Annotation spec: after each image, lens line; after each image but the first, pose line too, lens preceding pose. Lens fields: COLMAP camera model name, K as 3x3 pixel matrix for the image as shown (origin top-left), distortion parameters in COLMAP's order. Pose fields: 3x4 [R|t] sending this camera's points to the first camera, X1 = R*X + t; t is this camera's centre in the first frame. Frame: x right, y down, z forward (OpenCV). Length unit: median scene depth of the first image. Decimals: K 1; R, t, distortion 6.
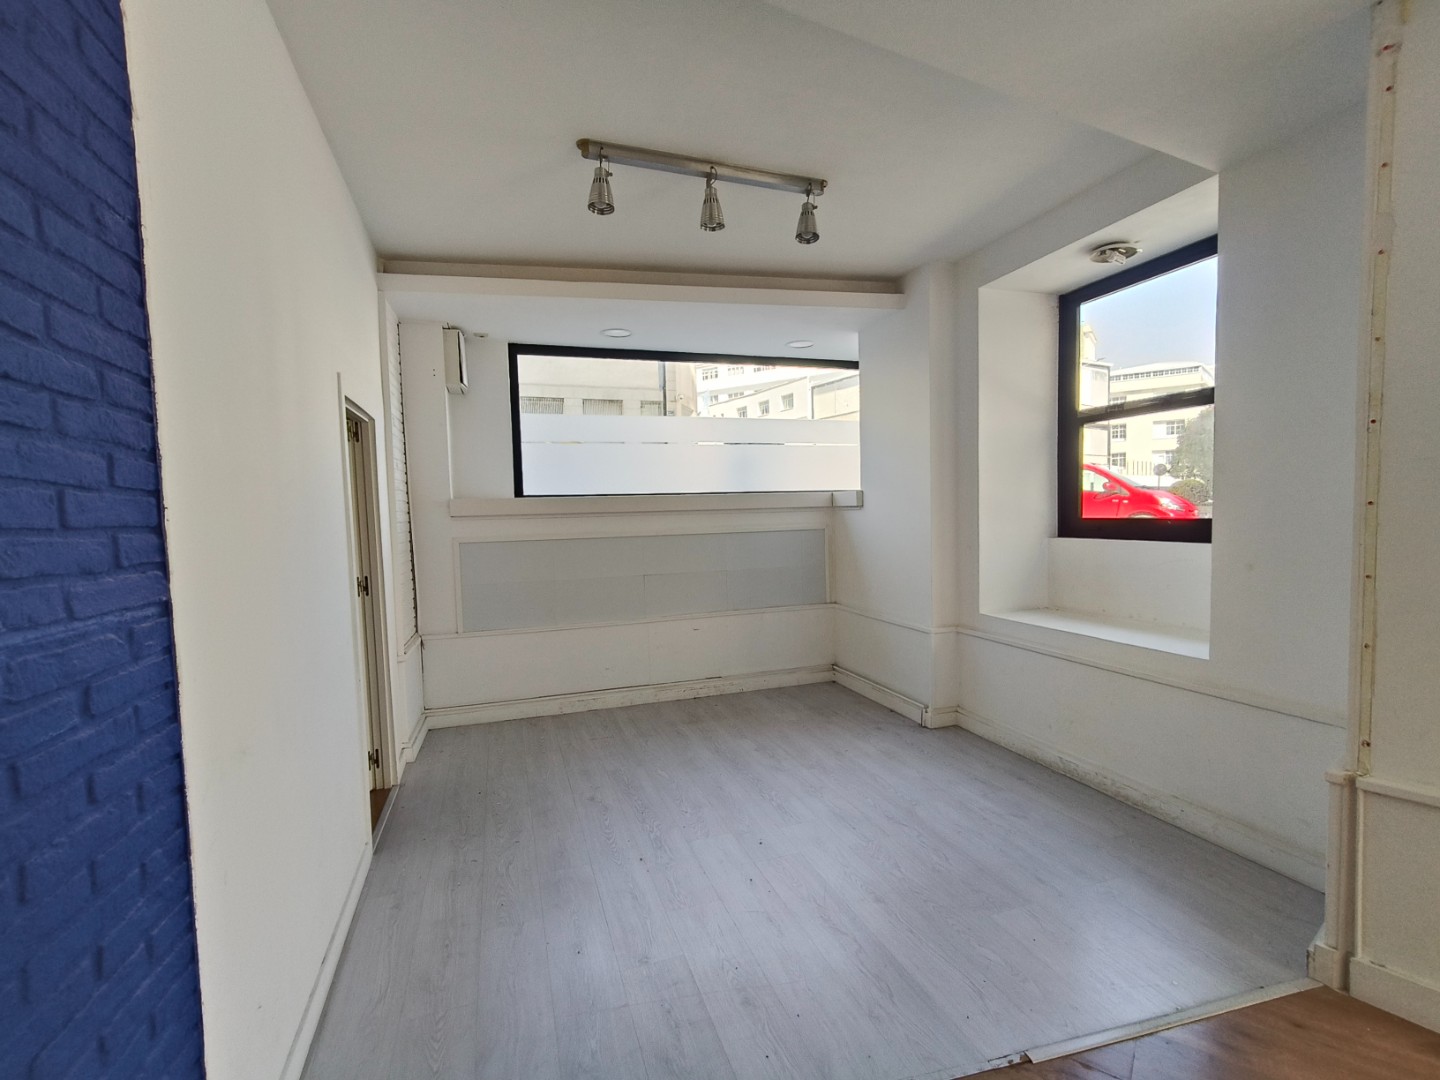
lens RADIAL K [[671.5, 0, 739.3], [0, 671.5, 552.2], [0, 0, 1]] dist [0.004140, 0.001230]
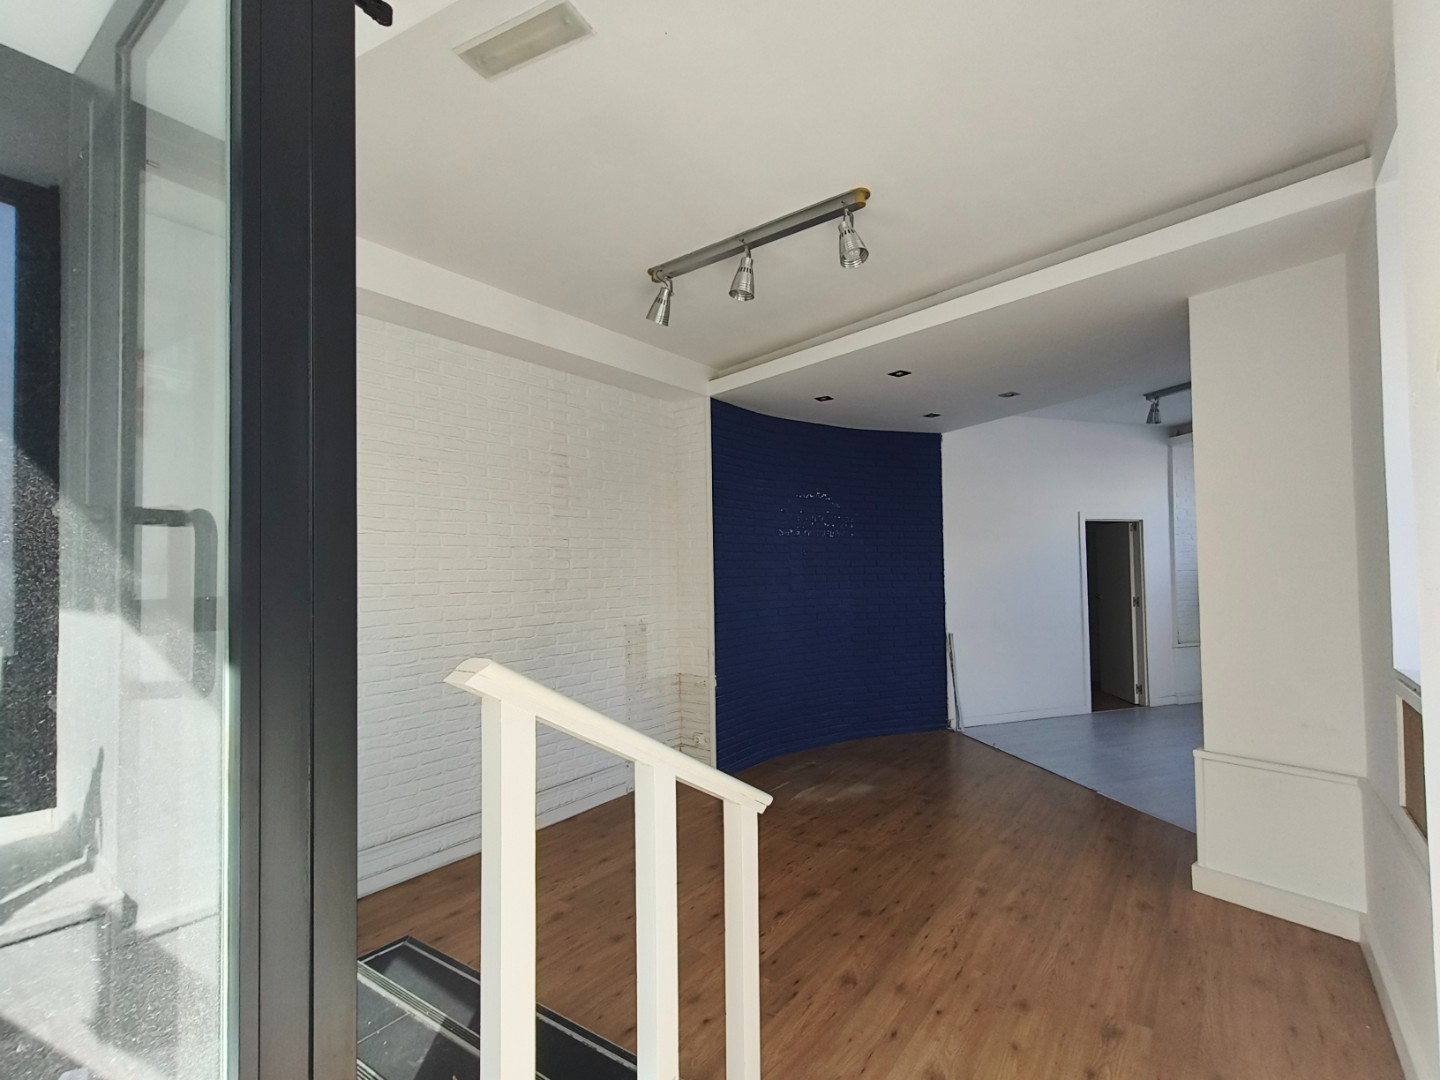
lens RADIAL K [[666.9, 0, 741.0], [0, 666.9, 549.2], [0, 0, 1]] dist [0.003176, 0.000359]
pose [[-0.014723, -0.003319, -0.999886, 1.281975], [-0.046952, 0.998894, -0.002625, -0.040553], [0.998789, 0.046908, -0.014863, -0.151275]]
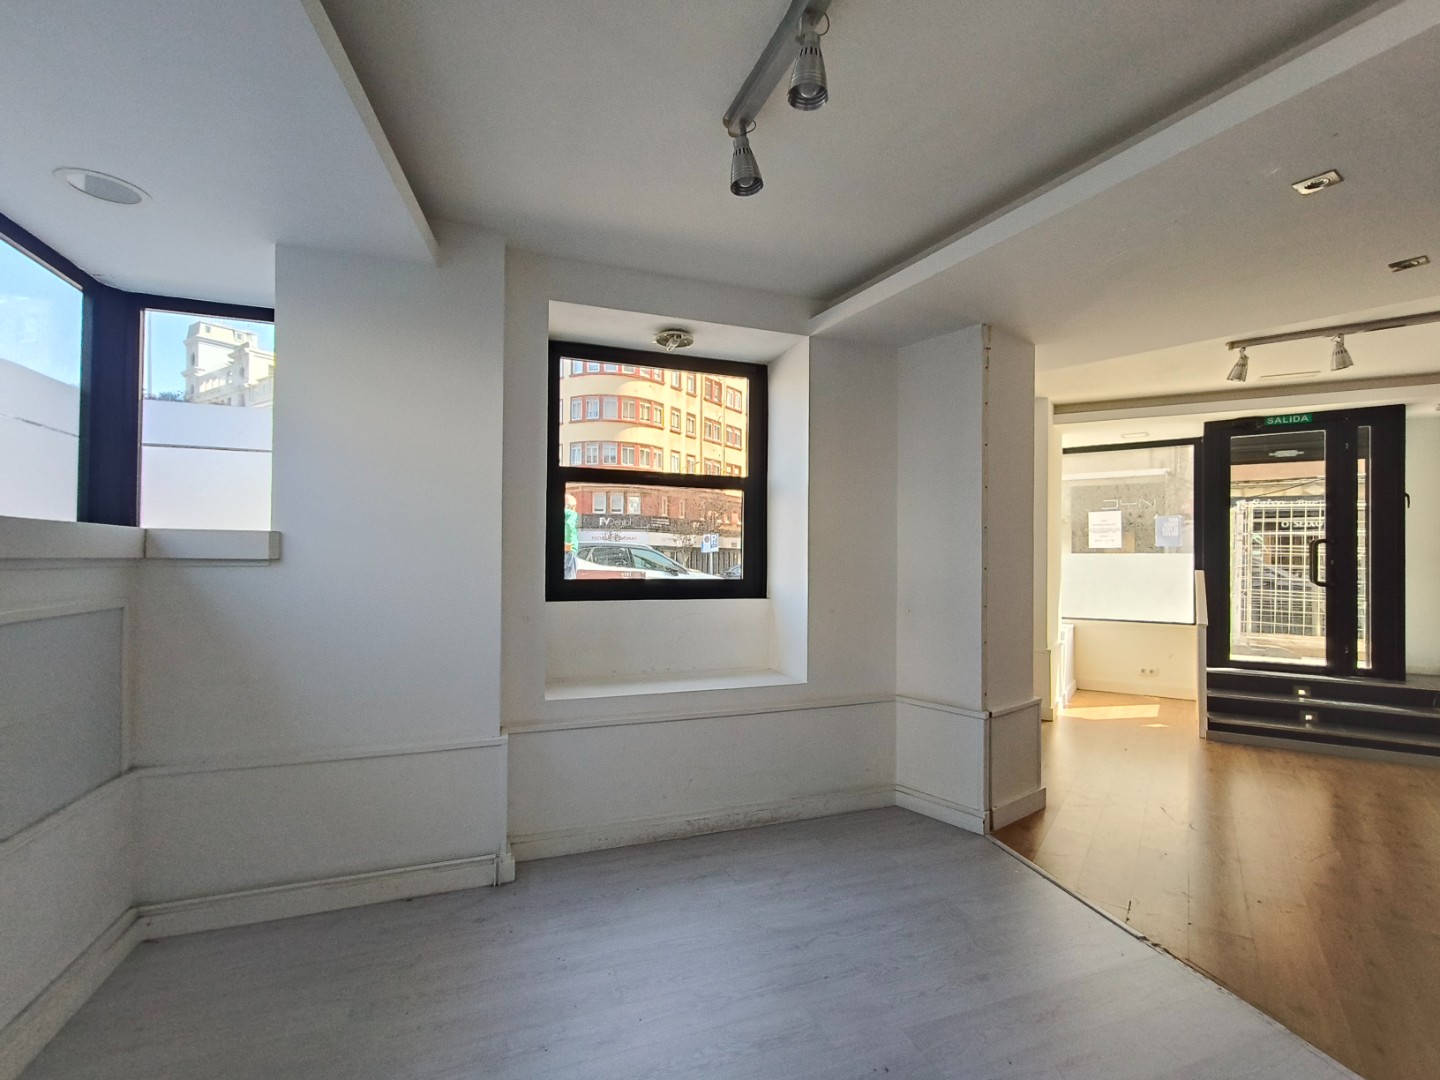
lens RADIAL K [[672.8, 0, 740.9], [0, 672.8, 553.6], [0, 0, 1]] dist [0.007825, 0.000697]
pose [[-0.021981, 0.035898, 0.999114, -0.462687], [0.058484, 0.997690, -0.034560, -0.042067], [-0.998046, 0.057672, -0.024030, 0.809163]]
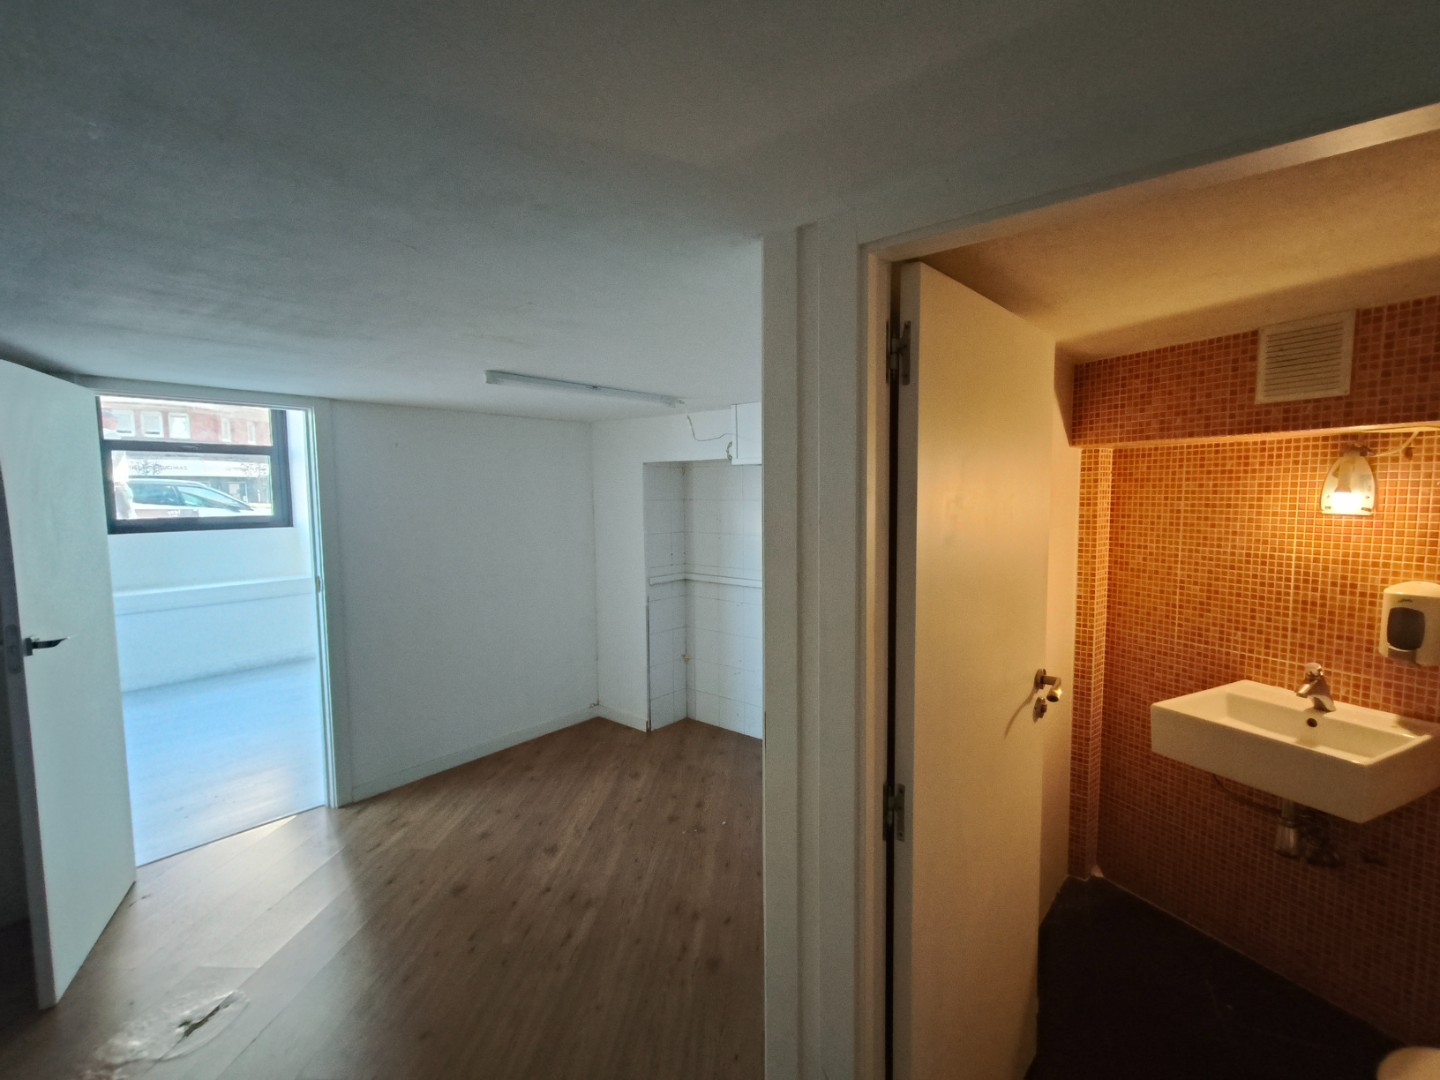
lens RADIAL K [[671.7, 0, 739.3], [0, 671.7, 550.2], [0, 0, 1]] dist [0.005186, 0.001490]
pose [[-0.520173, -0.049056, 0.852651, -1.366423], [0.076859, 0.991609, 0.103939, -0.037440], [-0.850595, 0.119600, -0.512038, 0.667493]]
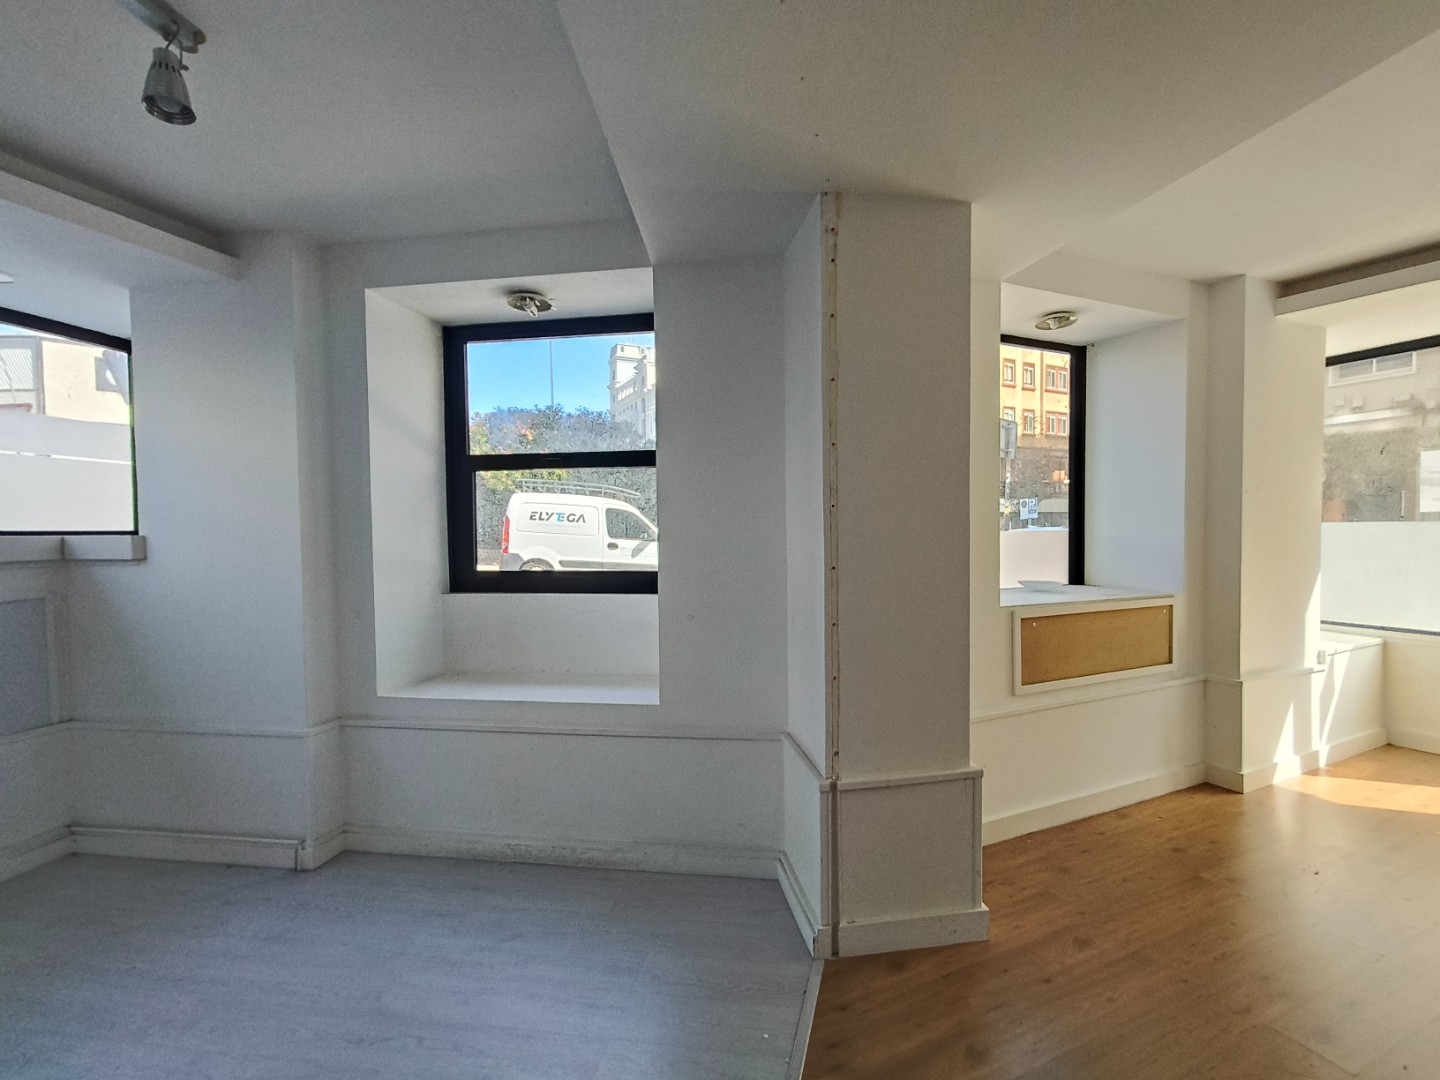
lens RADIAL K [[671.7, 0, 739.3], [0, 671.7, 550.2], [0, 0, 1]] dist [0.005186, 0.001490]
pose [[0.482317, -0.007369, 0.875966, -0.133863], [0.055108, 0.998239, -0.021946, -0.040830], [-0.874262, 0.058858, 0.481874, 0.245242]]
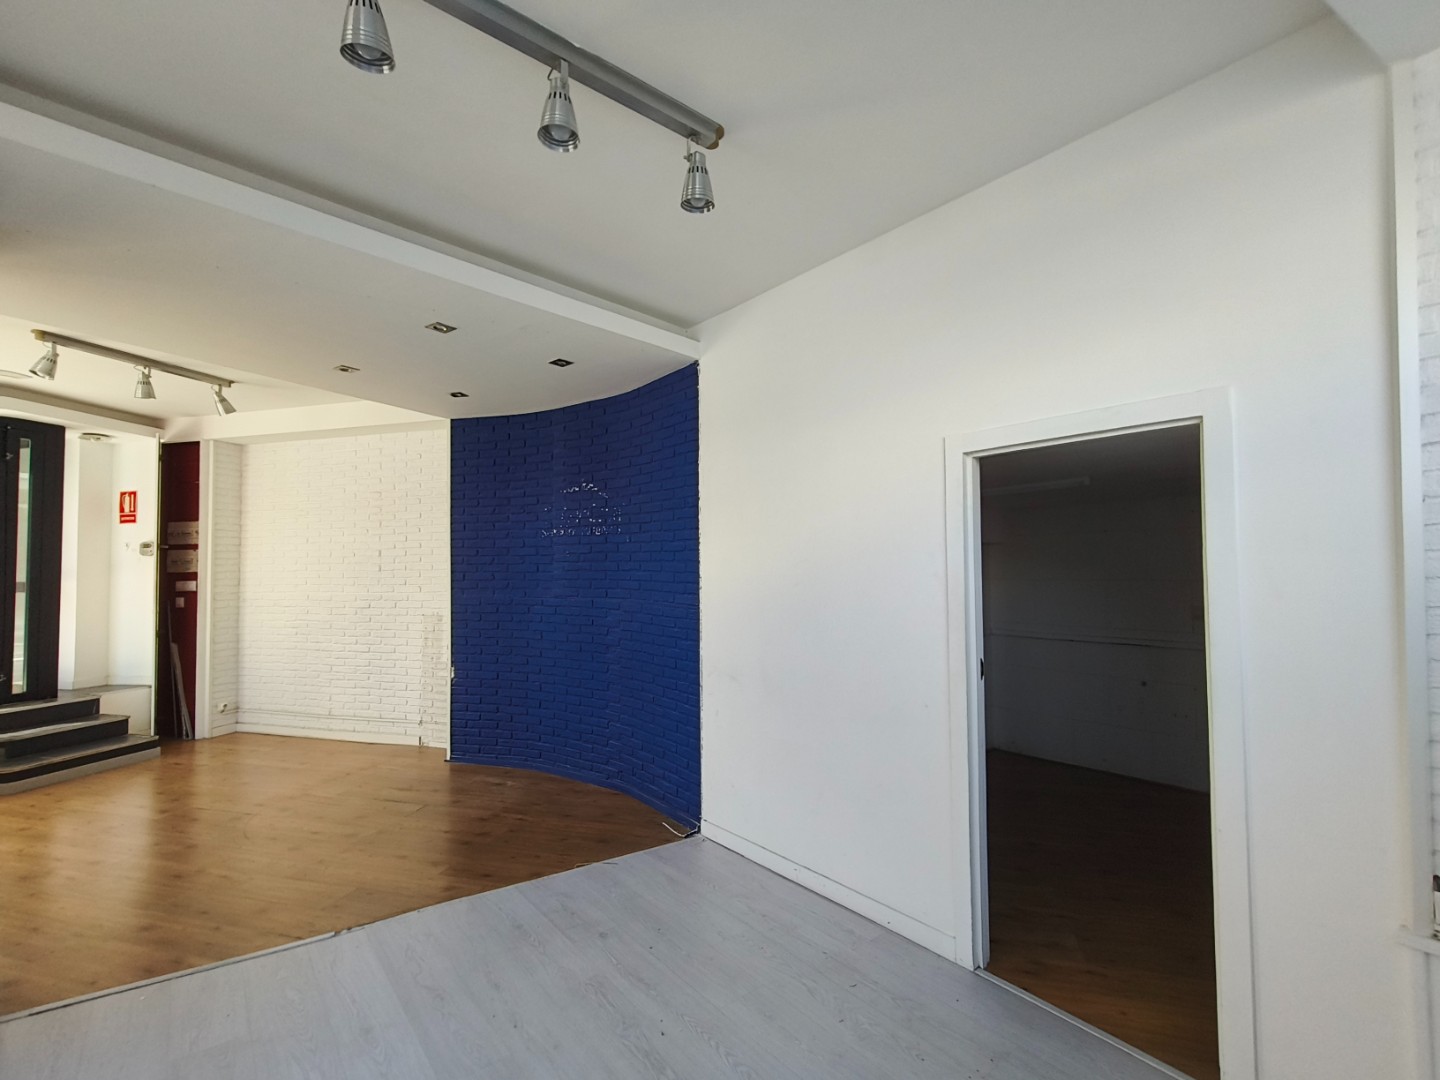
lens RADIAL K [[666.9, 0, 741.0], [0, 666.9, 549.2], [0, 0, 1]] dist [0.003176, 0.000359]
pose [[-0.942242, 0.022636, -0.334167, 0.012475], [0.010892, 0.999257, 0.036974, -0.094384], [0.334755, 0.031198, -0.941788, 1.210355]]
